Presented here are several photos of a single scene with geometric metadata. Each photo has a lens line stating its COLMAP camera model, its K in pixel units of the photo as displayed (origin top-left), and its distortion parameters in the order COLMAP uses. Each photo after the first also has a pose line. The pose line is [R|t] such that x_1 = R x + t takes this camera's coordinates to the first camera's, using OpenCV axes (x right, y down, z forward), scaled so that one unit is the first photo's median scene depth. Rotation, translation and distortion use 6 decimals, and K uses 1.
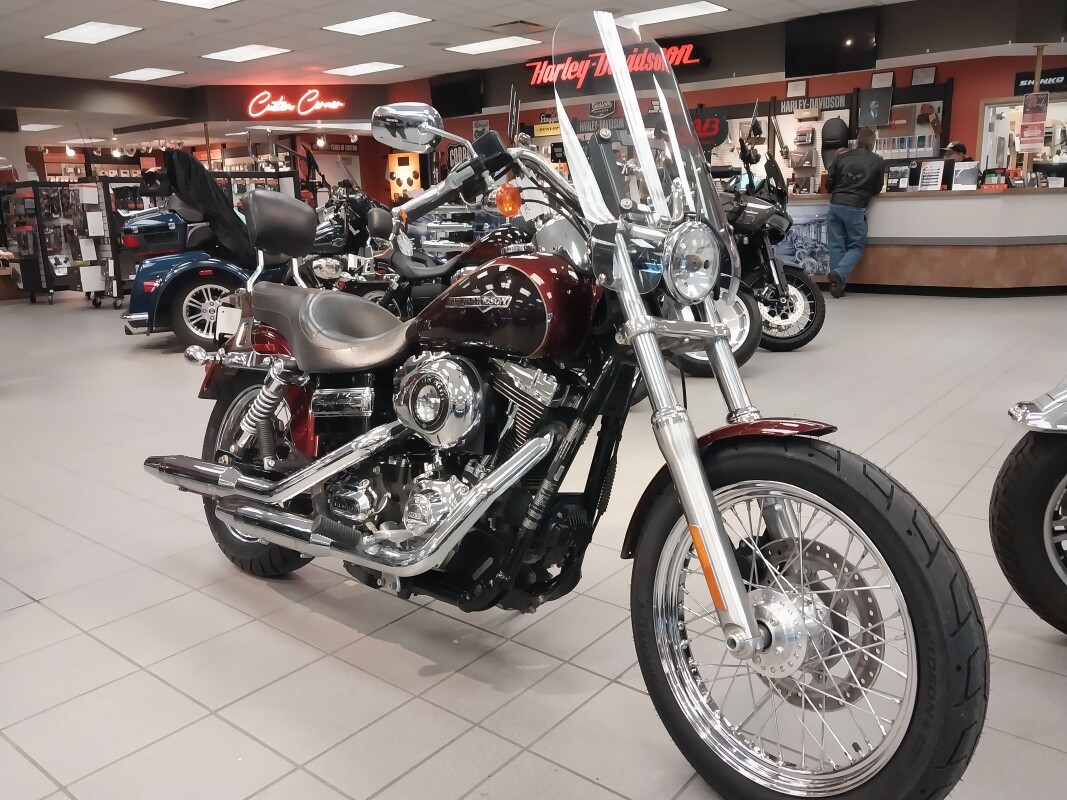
lens RADIAL K [[844.7, 0, 542.4], [0, 844.7, 397.5], [0, 0, 1]] dist [0.001952, -0.013166]
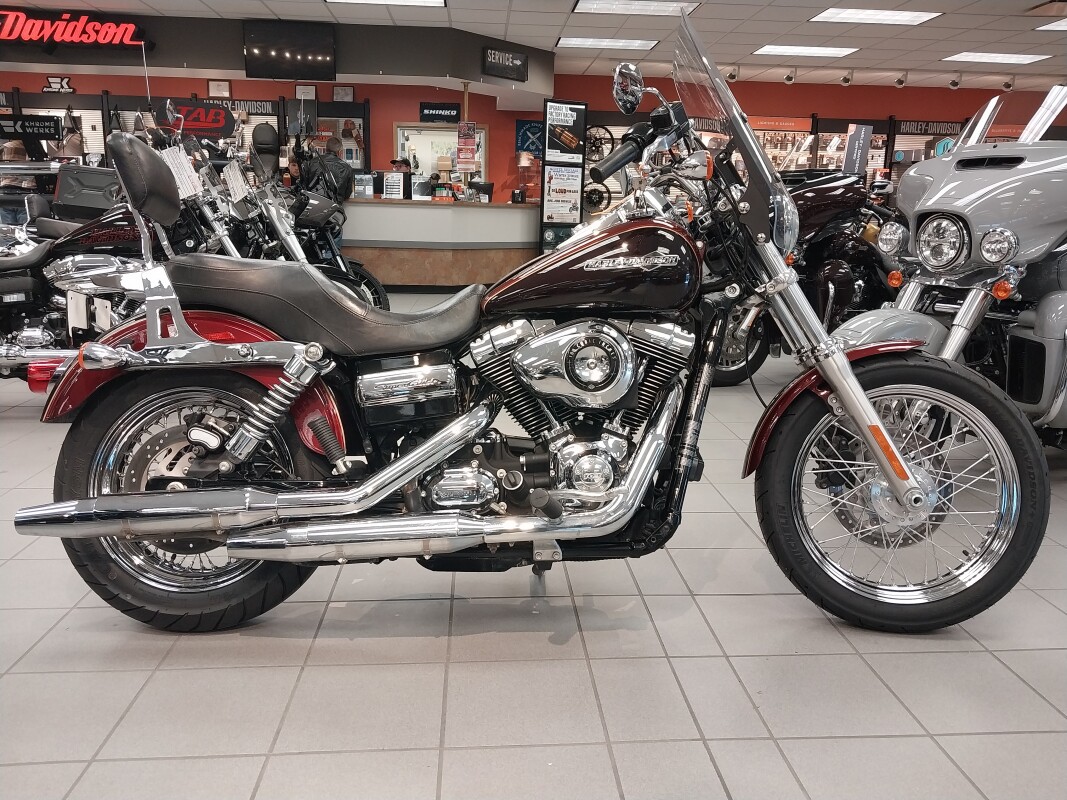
lens RADIAL K [[844.7, 0, 542.4], [0, 844.7, 397.5], [0, 0, 1]] dist [0.001952, -0.013166]
pose [[0.729667, -0.101780, 0.676186, -0.179892], [0.109622, 0.993482, 0.031248, 0.002046], [-0.674959, 0.051325, 0.736068, 0.061341]]
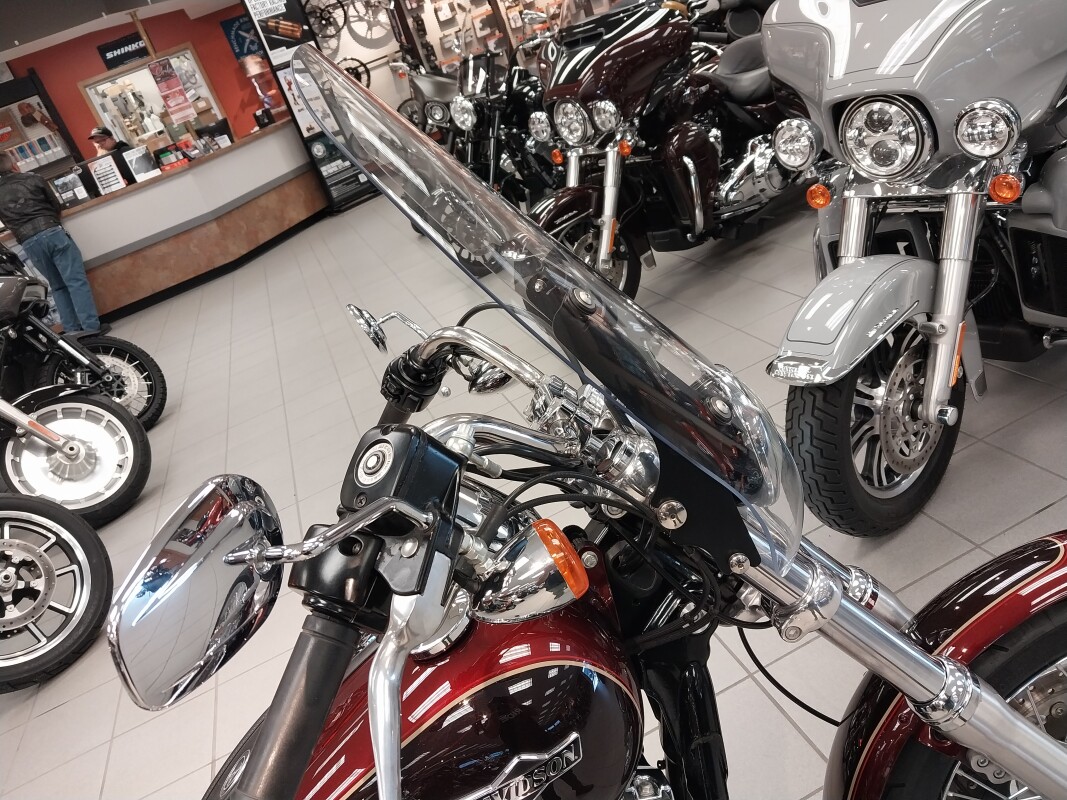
lens RADIAL K [[846.6, 0, 559.5], [0, 846.6, 407.5], [0, 0, 1]] dist [-0.034128, 0.004699]
pose [[0.491305, -0.505146, 0.709540, -0.049748], [0.474075, 0.838487, 0.268686, -0.070343], [-0.730666, 0.204368, 0.651430, 0.136327]]
